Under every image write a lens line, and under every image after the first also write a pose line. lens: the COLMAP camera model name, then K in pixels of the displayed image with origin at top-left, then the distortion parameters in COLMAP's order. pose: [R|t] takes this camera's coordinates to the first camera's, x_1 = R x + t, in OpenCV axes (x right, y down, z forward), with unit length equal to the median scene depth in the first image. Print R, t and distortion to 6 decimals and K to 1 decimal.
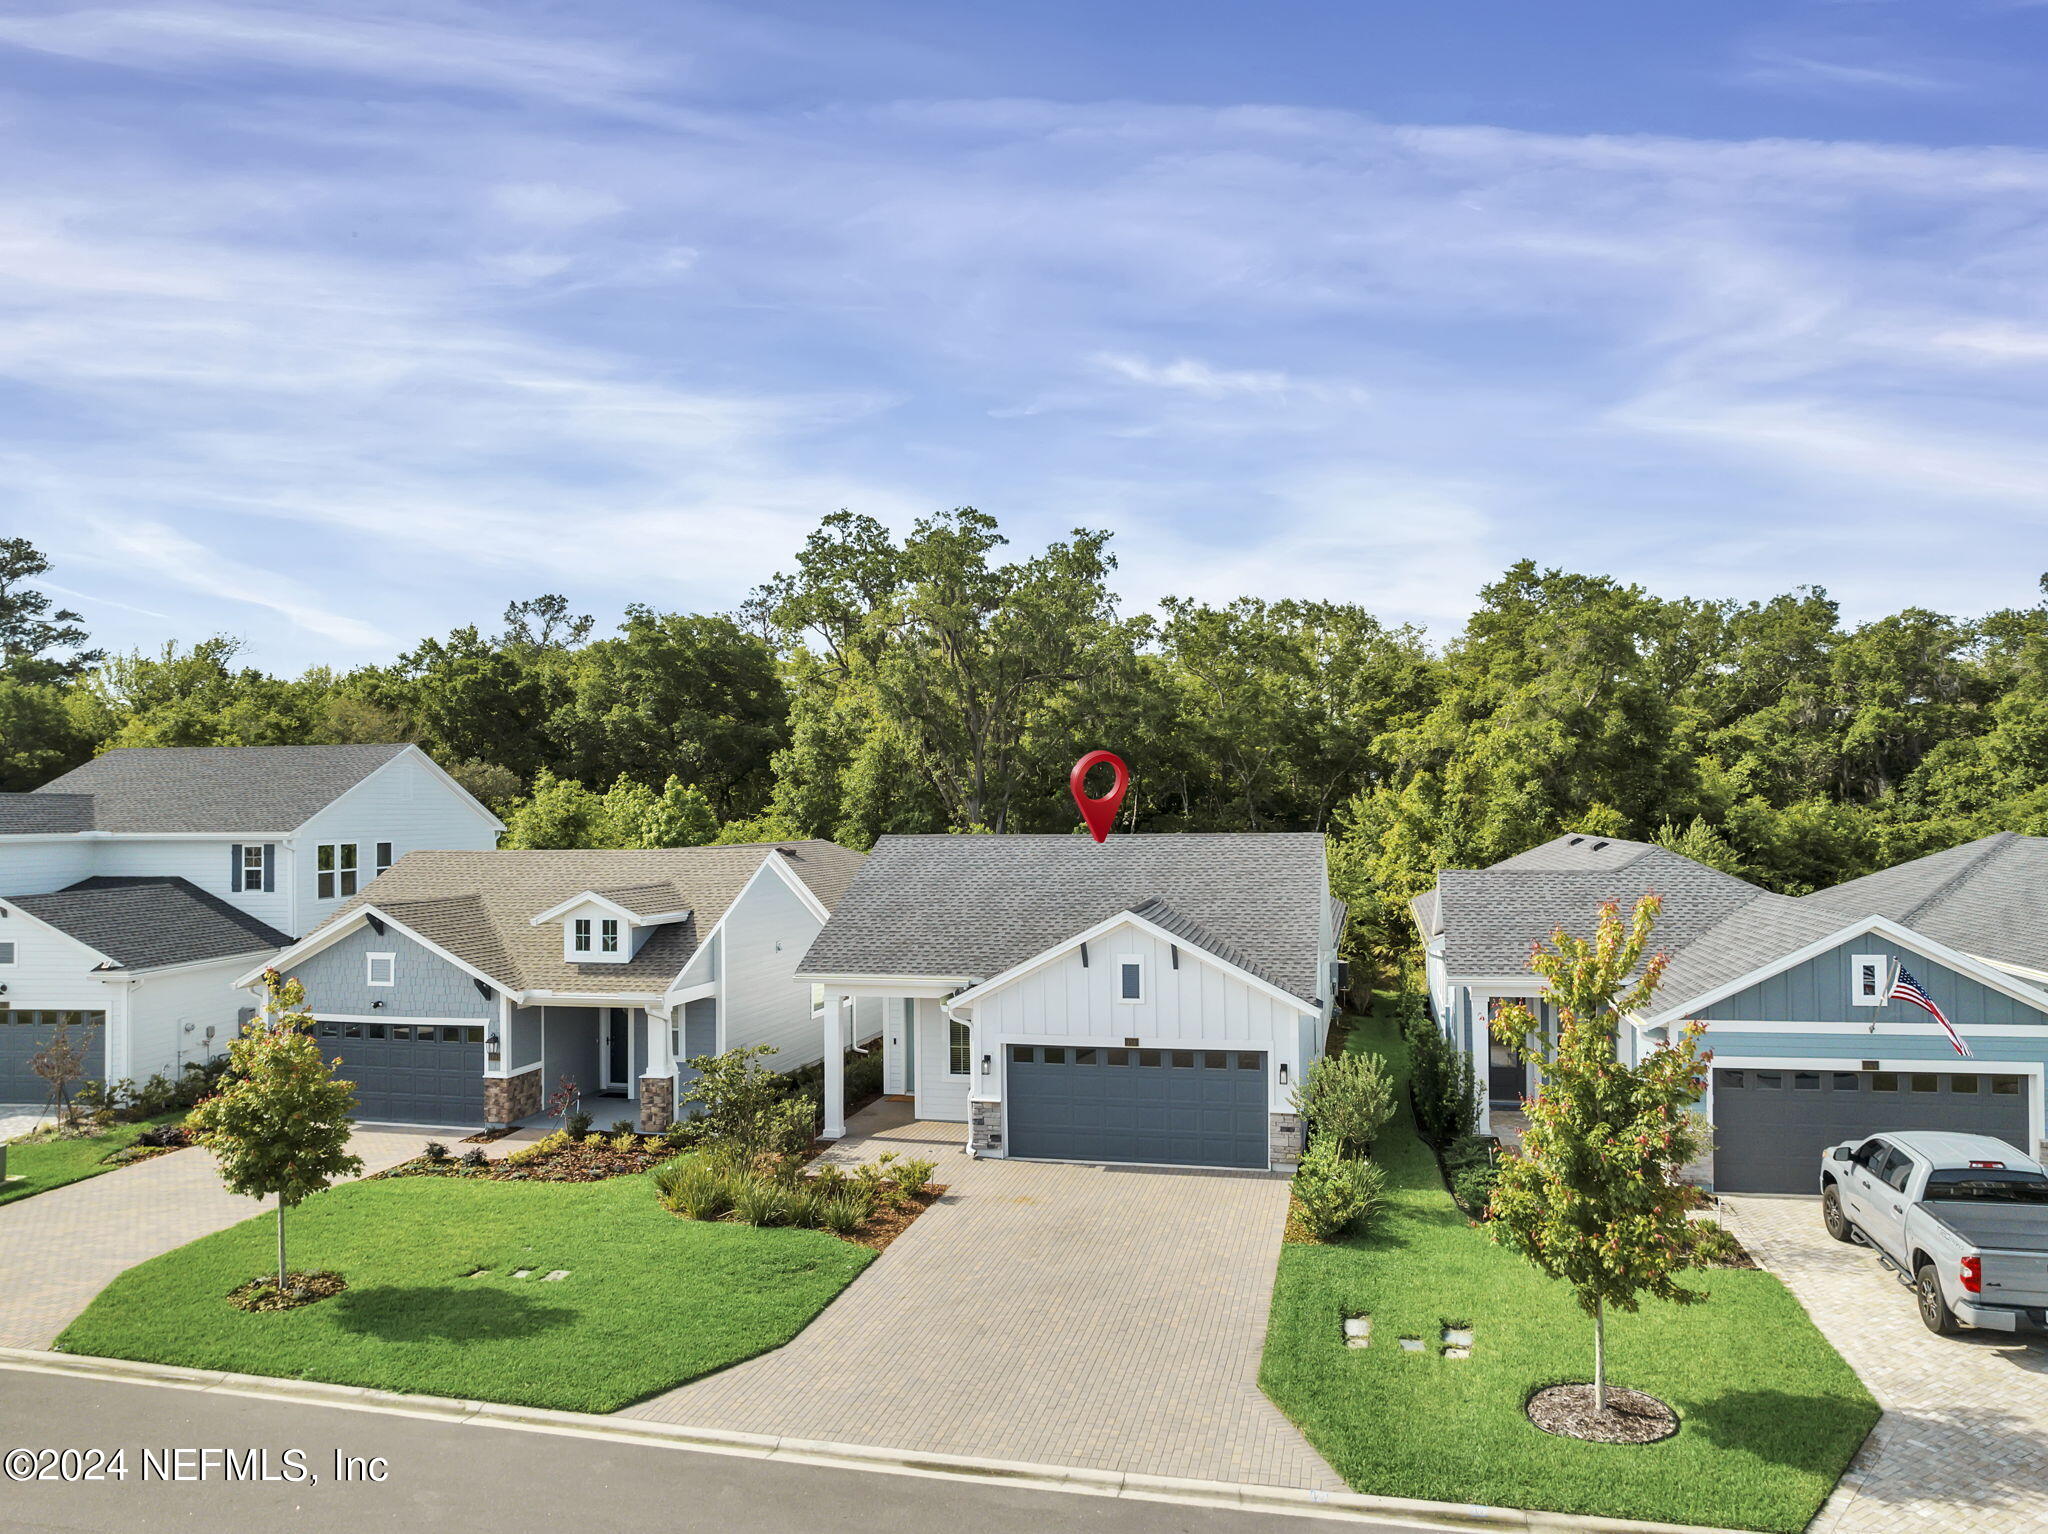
lens RADIAL K [[1442.4, 0, 1024.0], [0, 1442.4, 767.0], [0, 0, 1]] dist [-0.056877, 0.028755]
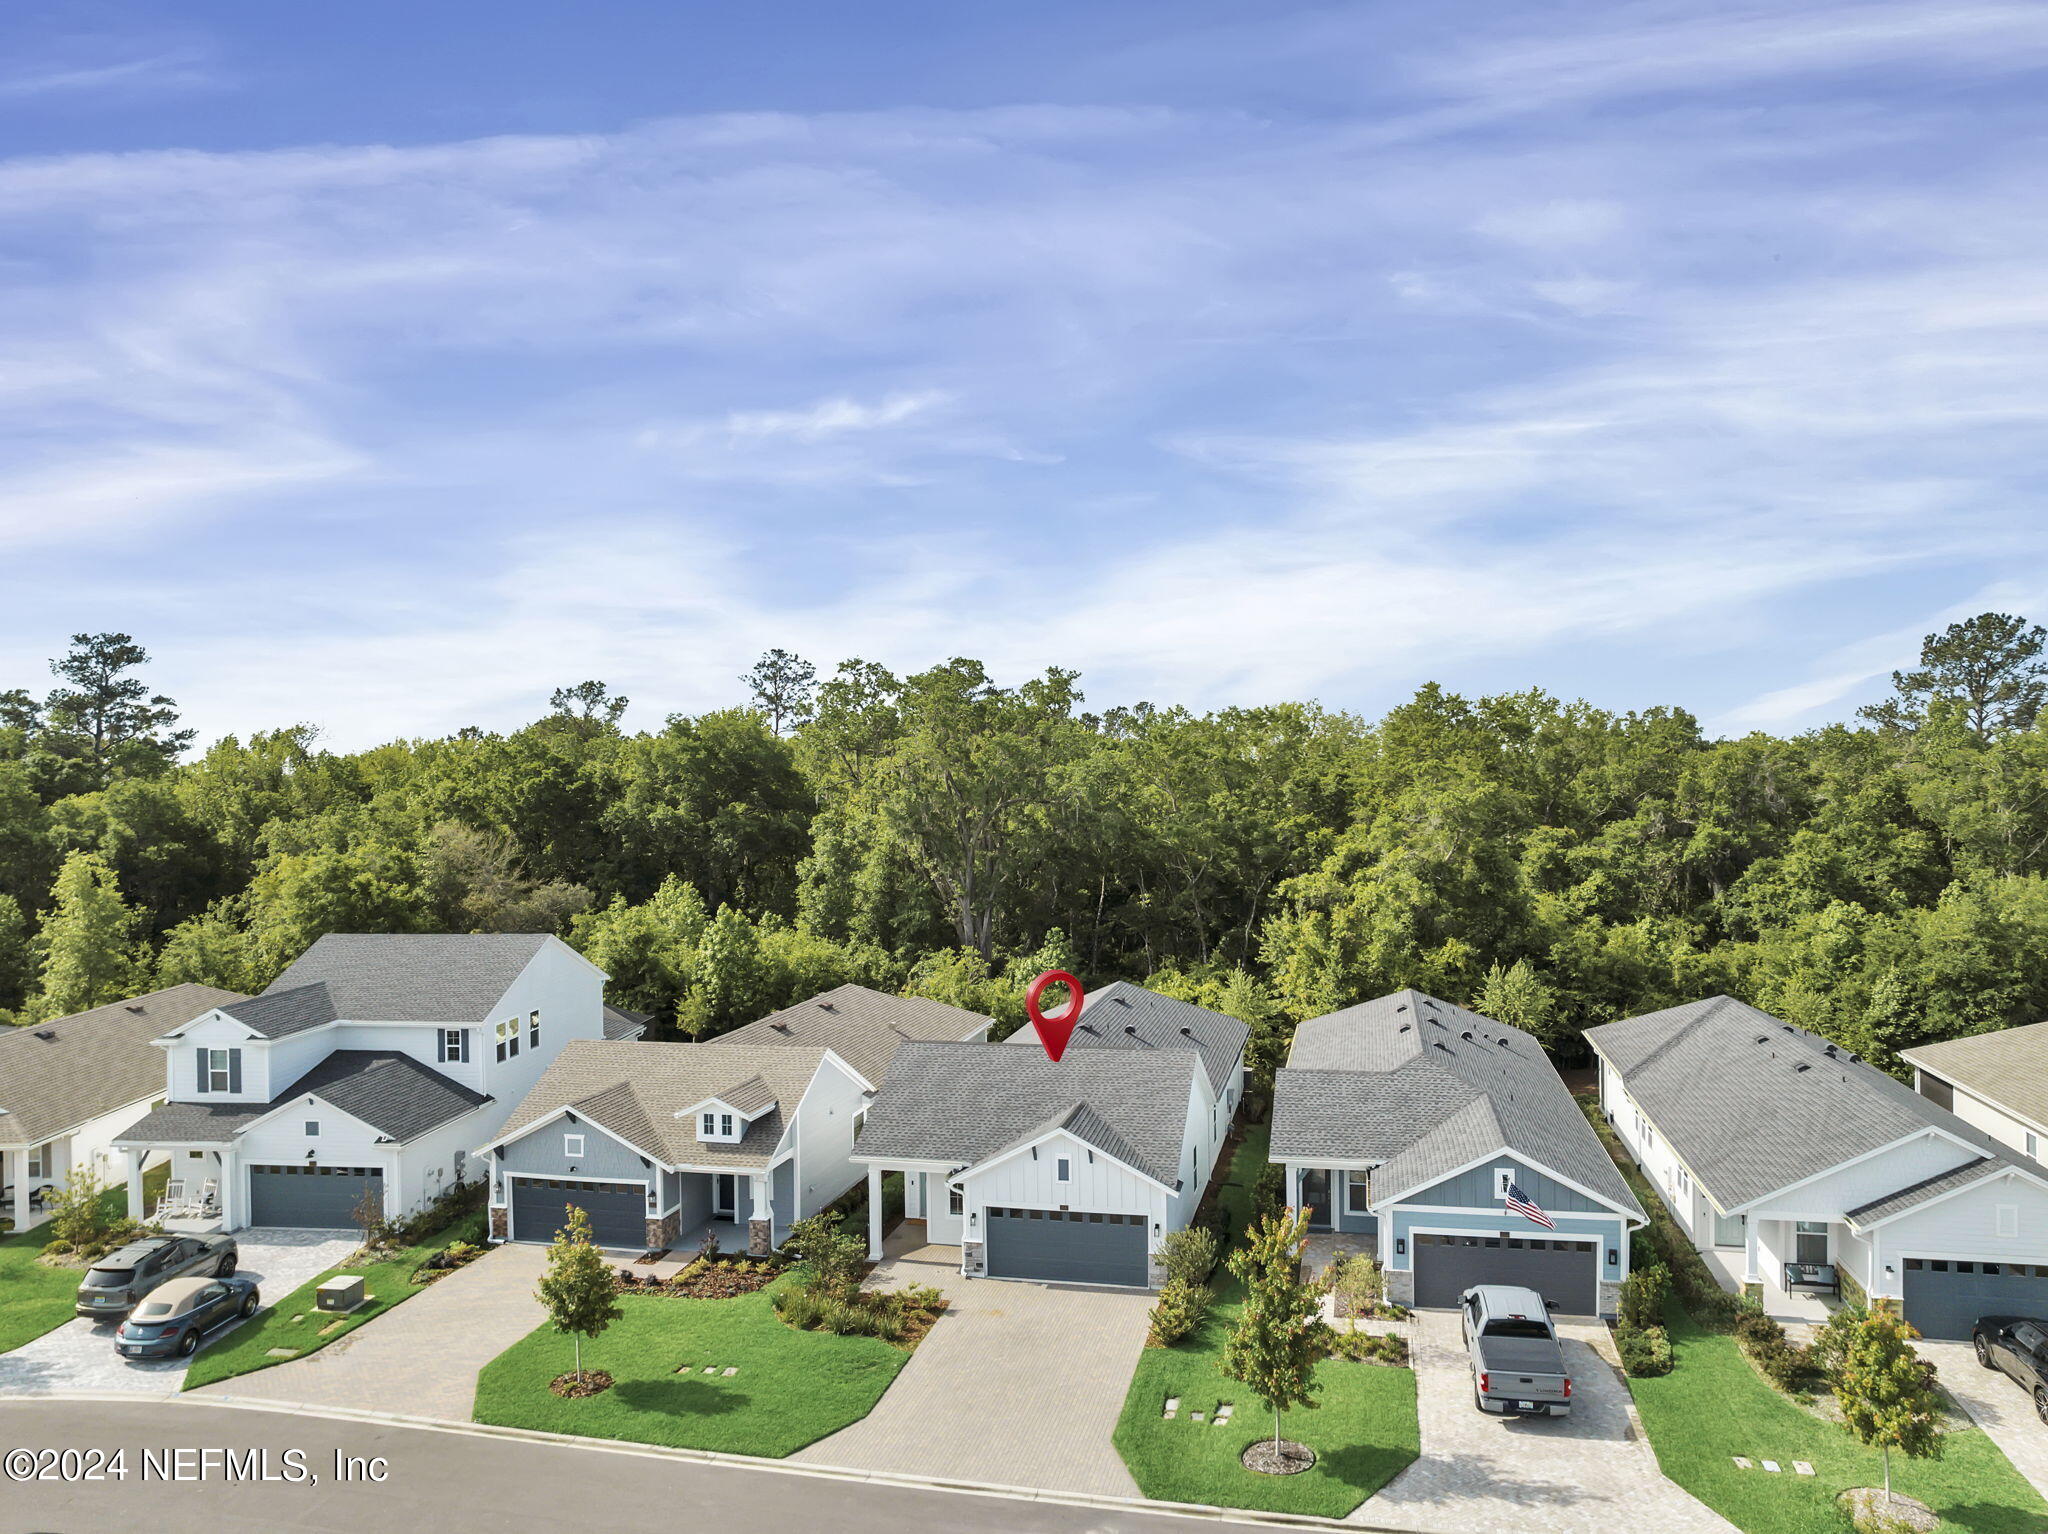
lens RADIAL K [[1443.0, 0, 1024.0], [0, 1443.0, 767.0], [0, 0, 1]] dist [-0.044044, 0.000083]
pose [[0.999980, -0.002720, 0.005731, 0.020783], [0.002575, 0.999682, 0.025100, -0.314040], [-0.005797, -0.025085, 0.999669, -0.543593]]
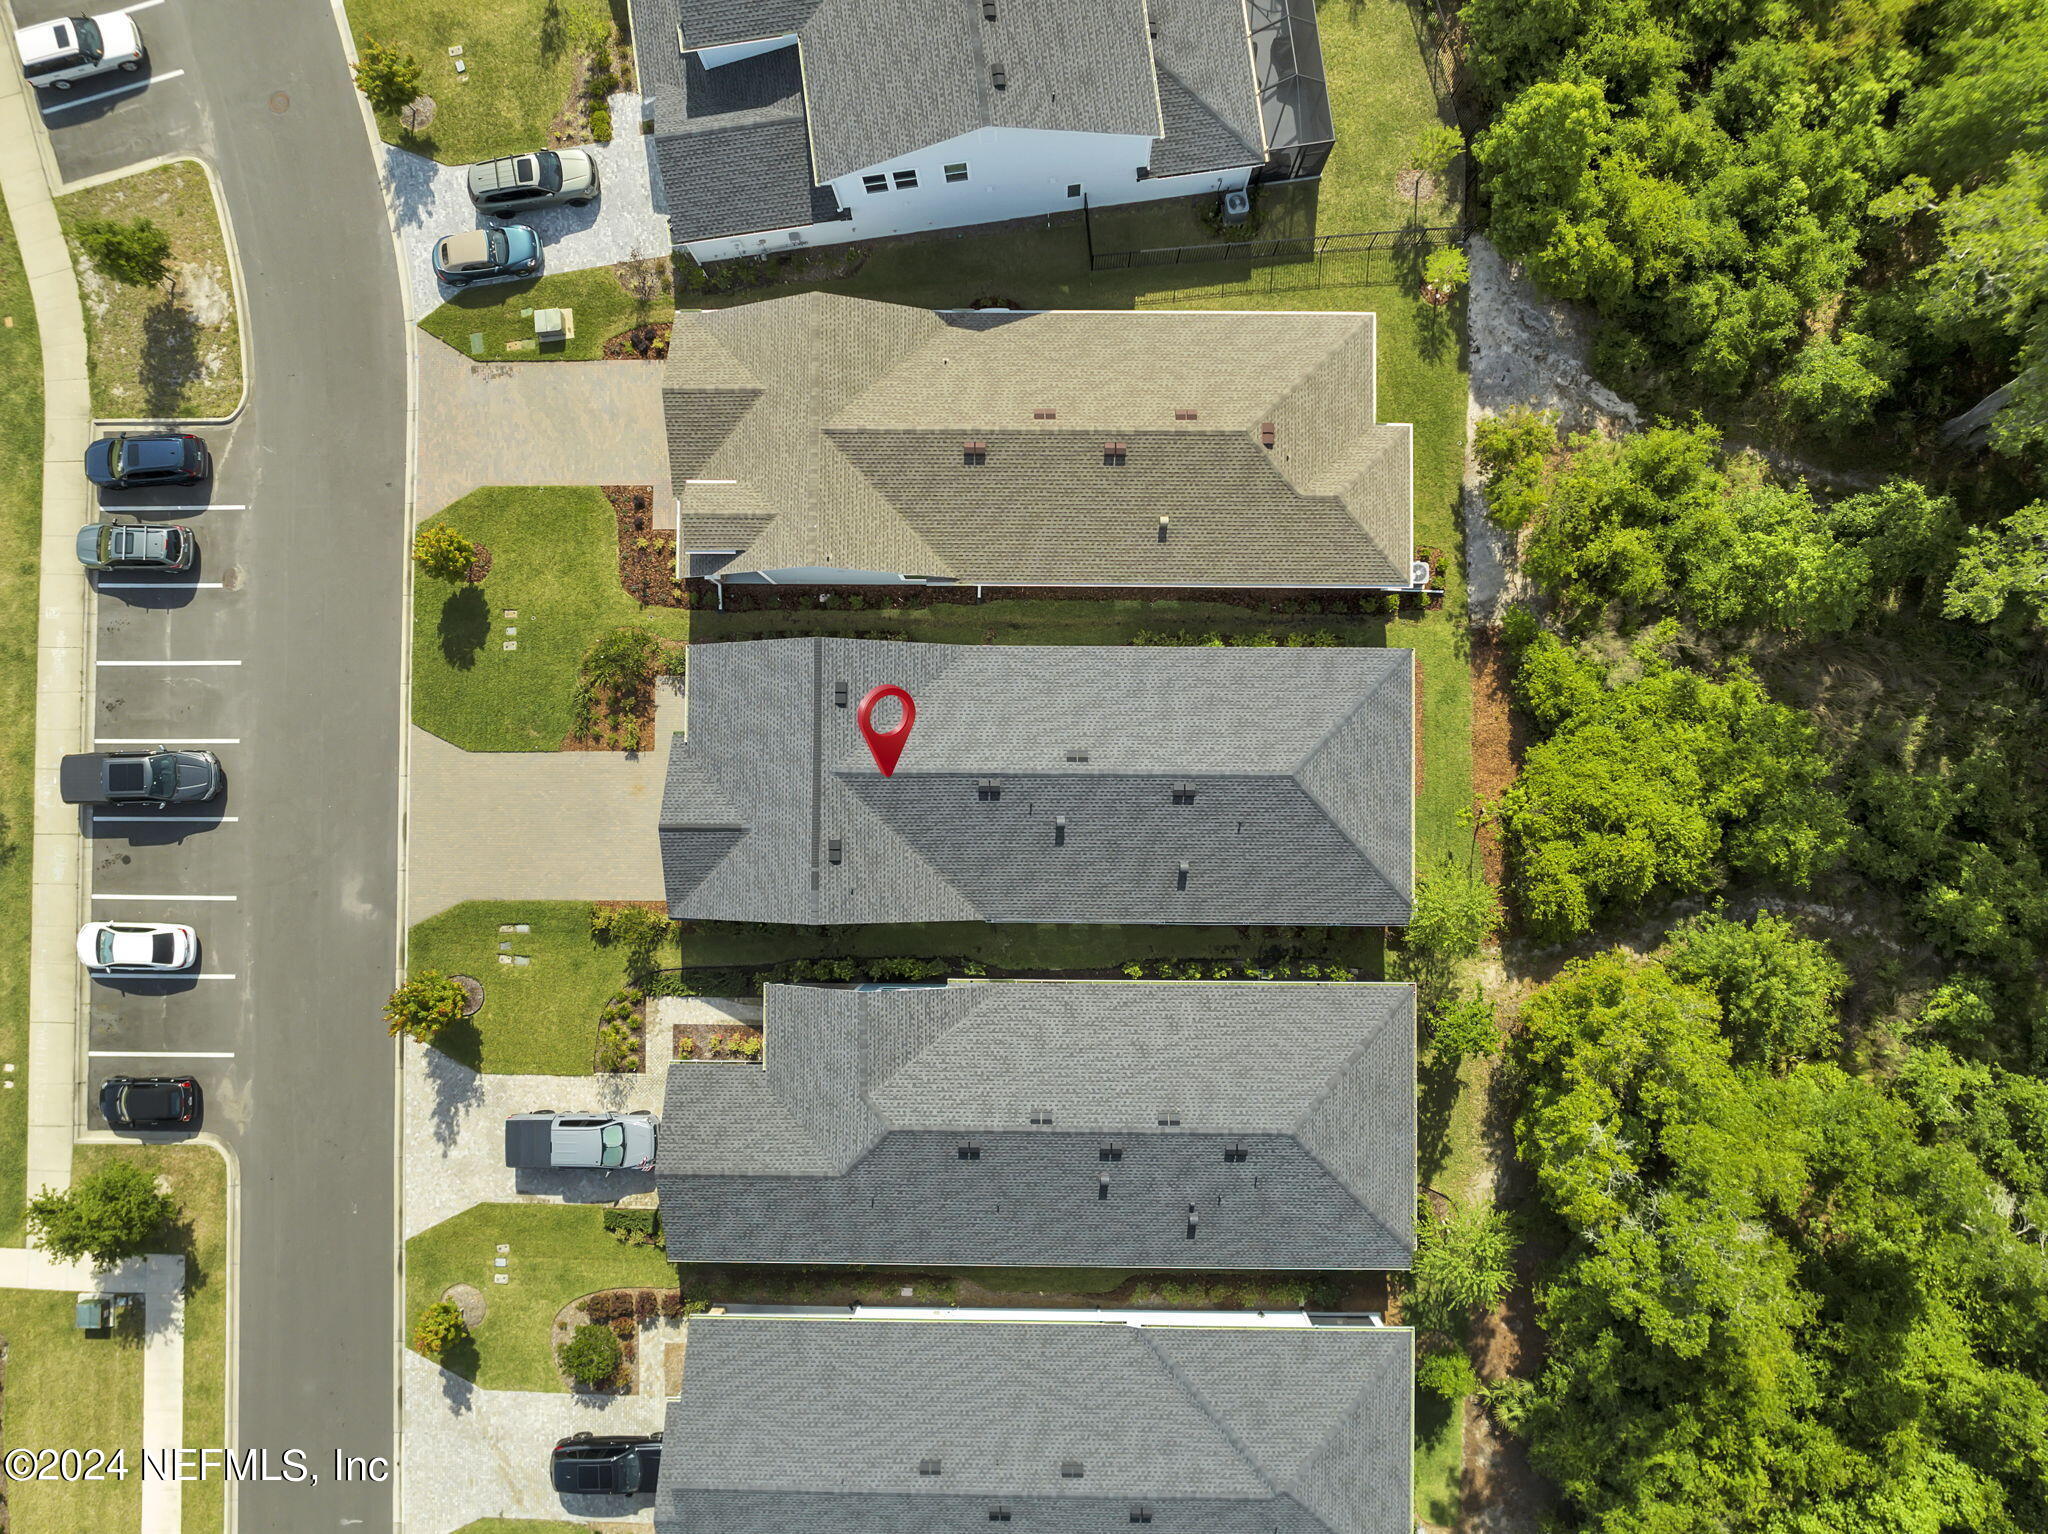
lens RADIAL K [[1443.0, 0, 1024.0], [0, 1443.0, 767.0], [0, 0, 1]] dist [-0.044044, 0.000083]
pose [[0.226819, 0.973760, -0.018544, 0.127966], [0.043248, 0.008952, 0.999024, -1.702763], [0.972976, -0.227400, -0.040083, 1.457002]]
